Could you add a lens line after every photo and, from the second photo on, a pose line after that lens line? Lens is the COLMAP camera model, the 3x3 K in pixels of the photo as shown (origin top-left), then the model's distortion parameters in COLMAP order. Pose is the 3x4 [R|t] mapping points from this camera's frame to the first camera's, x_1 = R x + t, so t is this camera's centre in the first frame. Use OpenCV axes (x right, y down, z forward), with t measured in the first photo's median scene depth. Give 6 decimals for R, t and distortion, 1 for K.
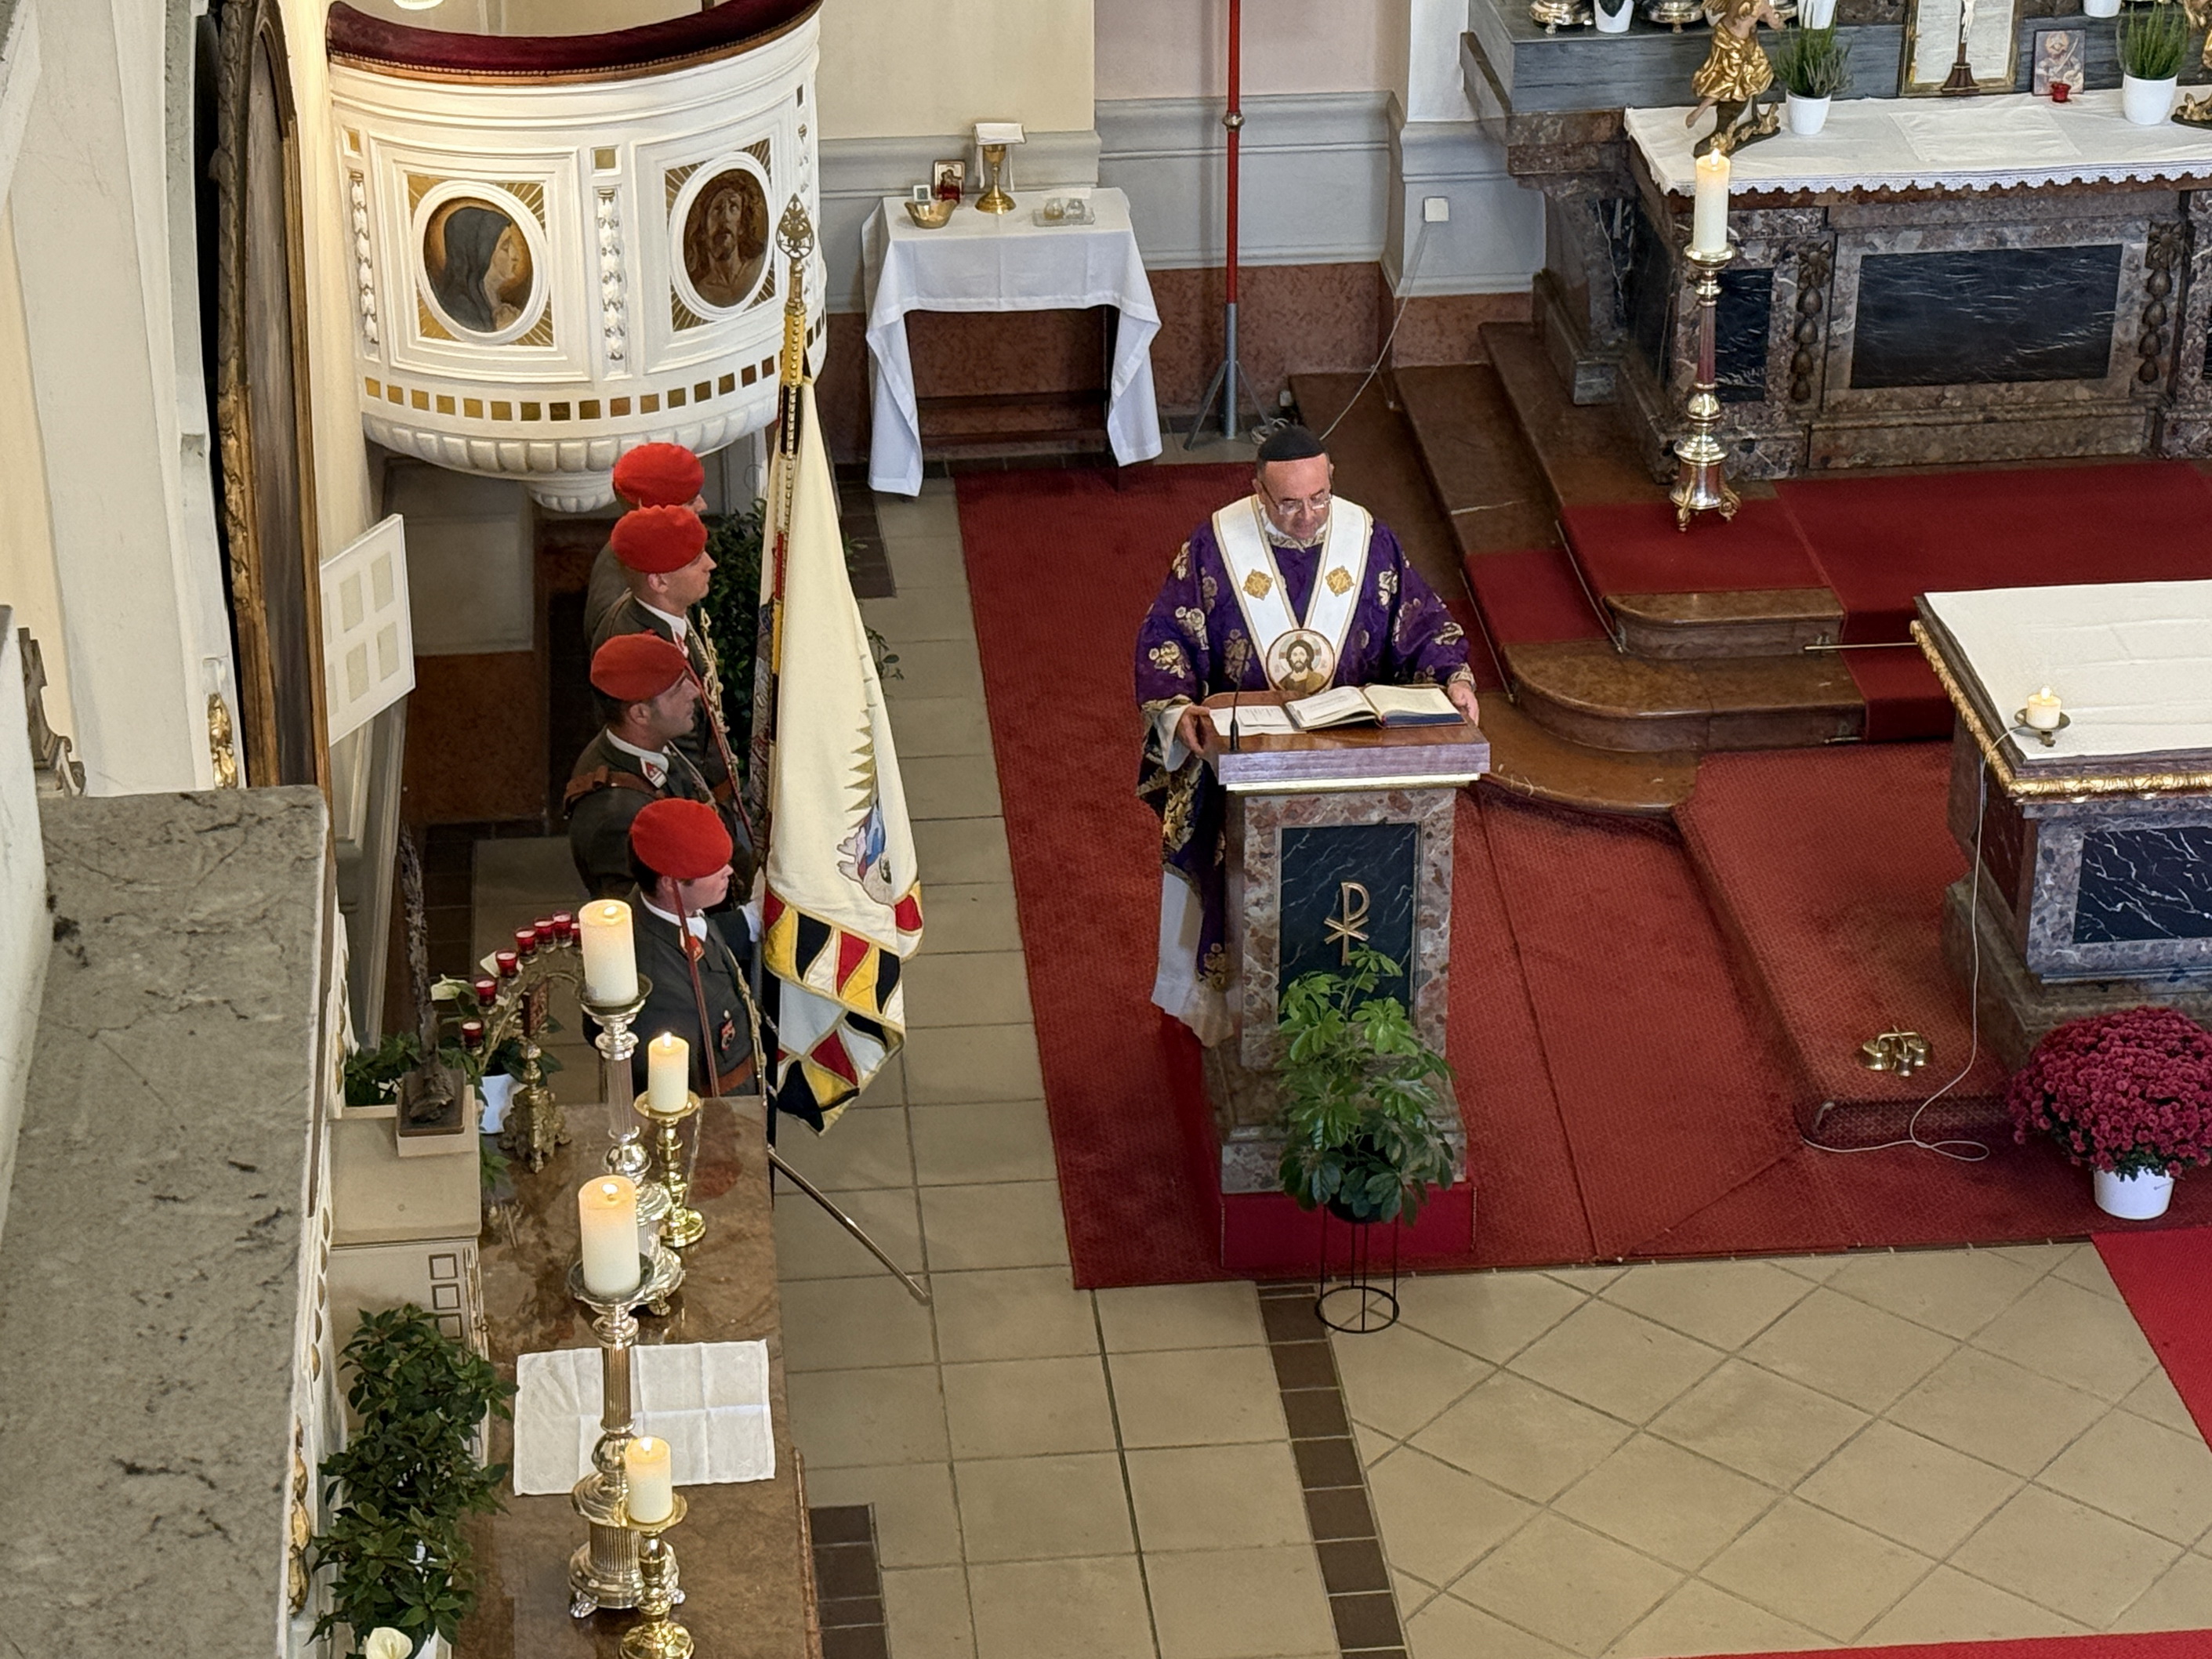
lens RADIAL K [[4807.4, 0, 1106.0], [0, 4807.4, 829.5], [0, 0, 1]] dist [0.224493, -0.744586]
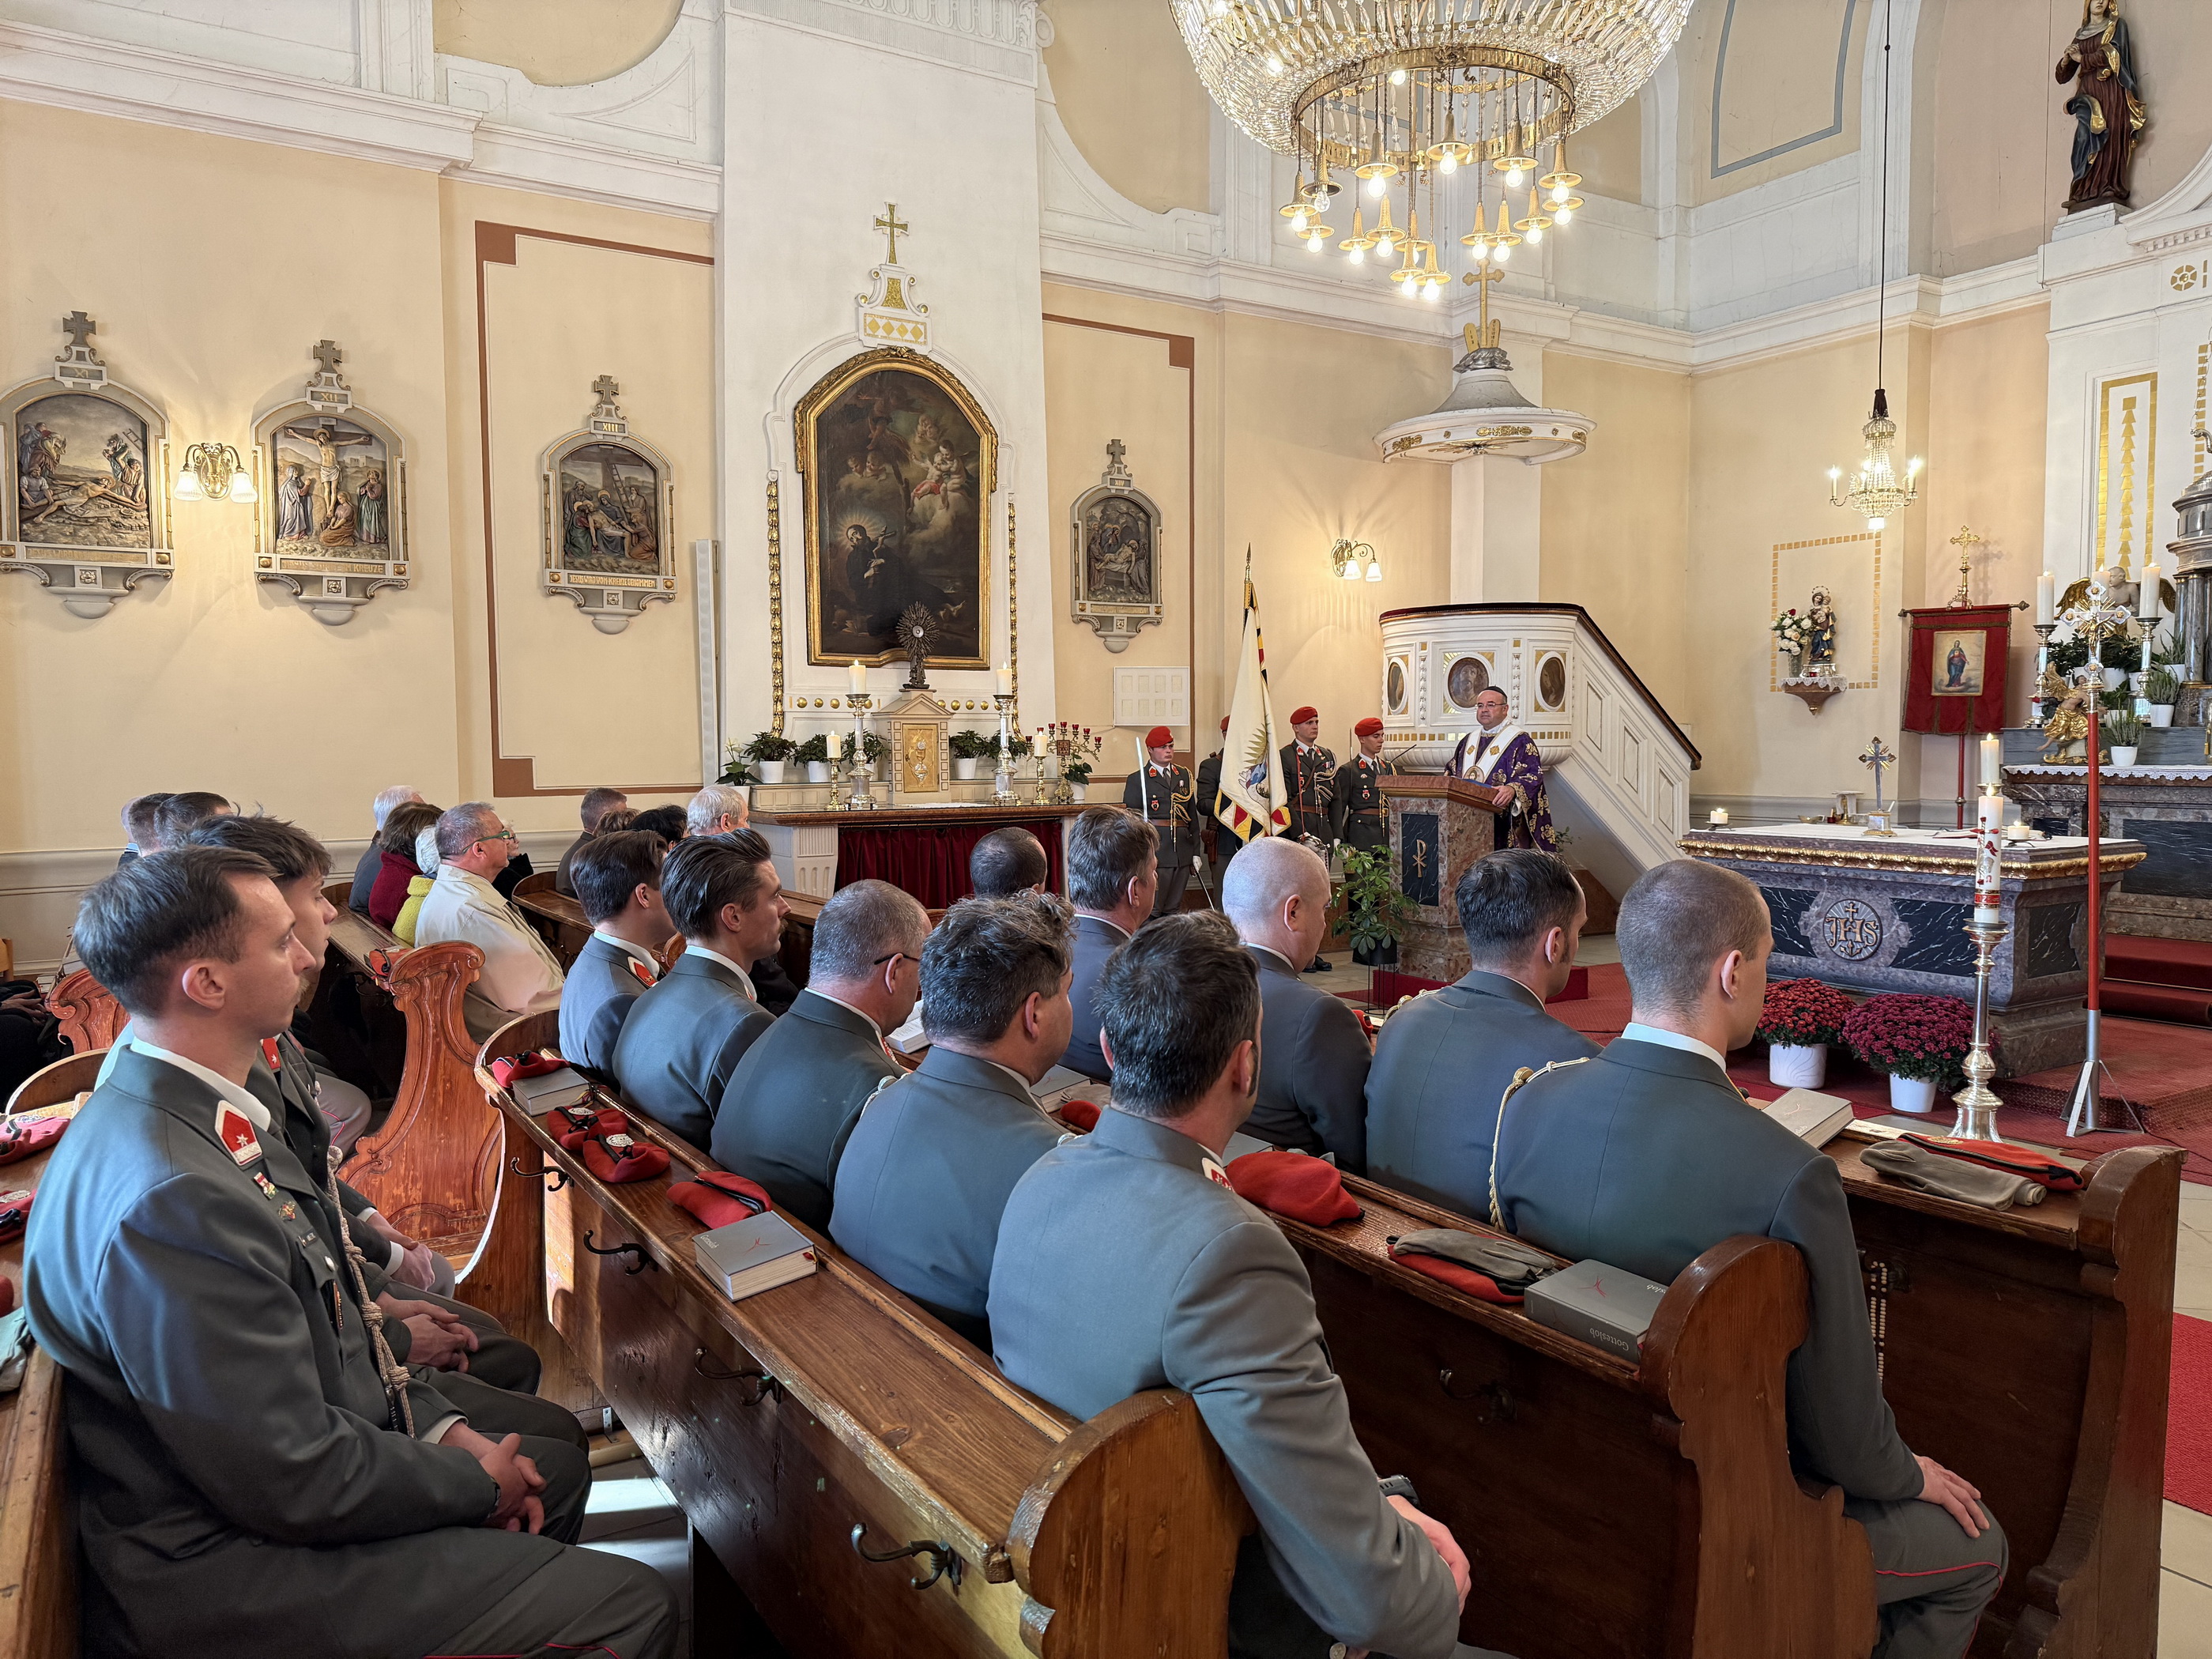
lens RADIAL K [[1542.6, 0, 1106.0], [0, 1542.6, 829.5], [0, 0, 1]] dist [0.093550, -0.122778]
pose [[0.434925, 0.047276, -0.899225, 0.673267], [-0.416752, 0.895799, -0.154473, 0.190144], [0.798222, 0.441937, 0.409308, 0.507927]]
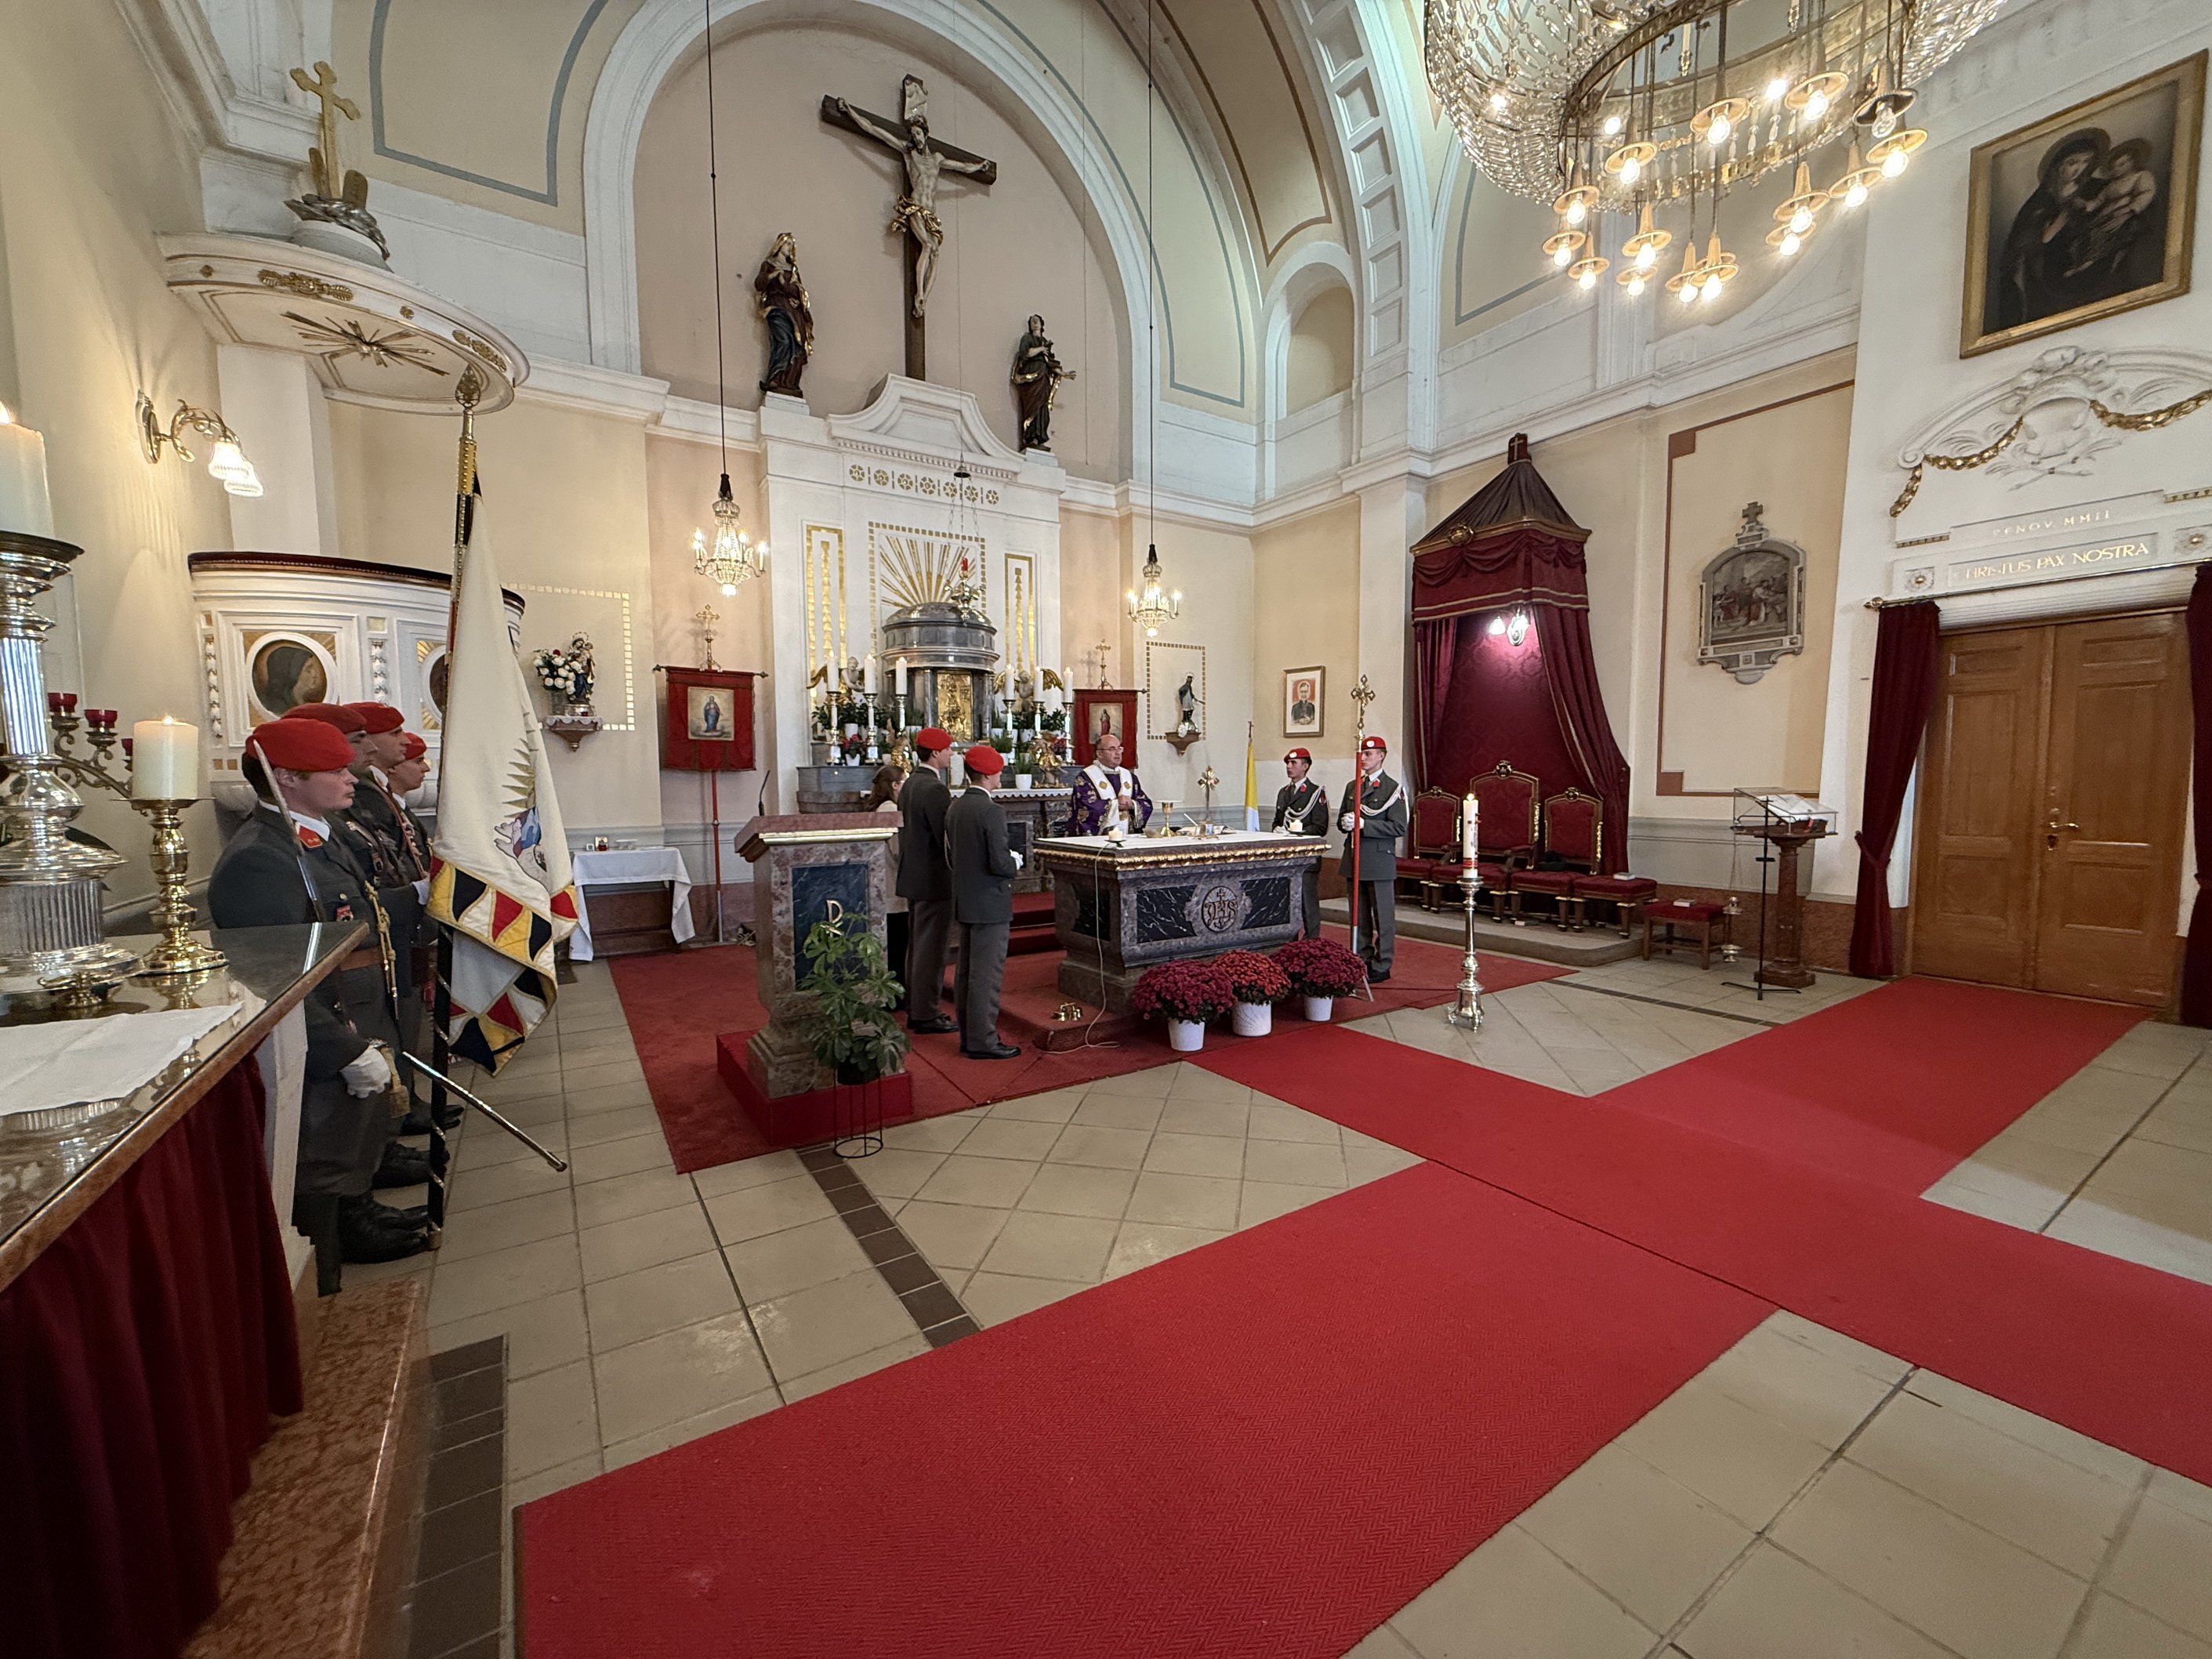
lens RADIAL K [[878.0, 0, 1098.9], [0, 878.0, 836.2], [0, 0, 1]] dist [-0.000381, -0.000067]
pose [[0.890932, -0.038329, 0.452516, -0.009209], [0.219752, 0.908392, -0.355714, 0.125041], [-0.397428, 0.416358, 0.817739, 0.639139]]
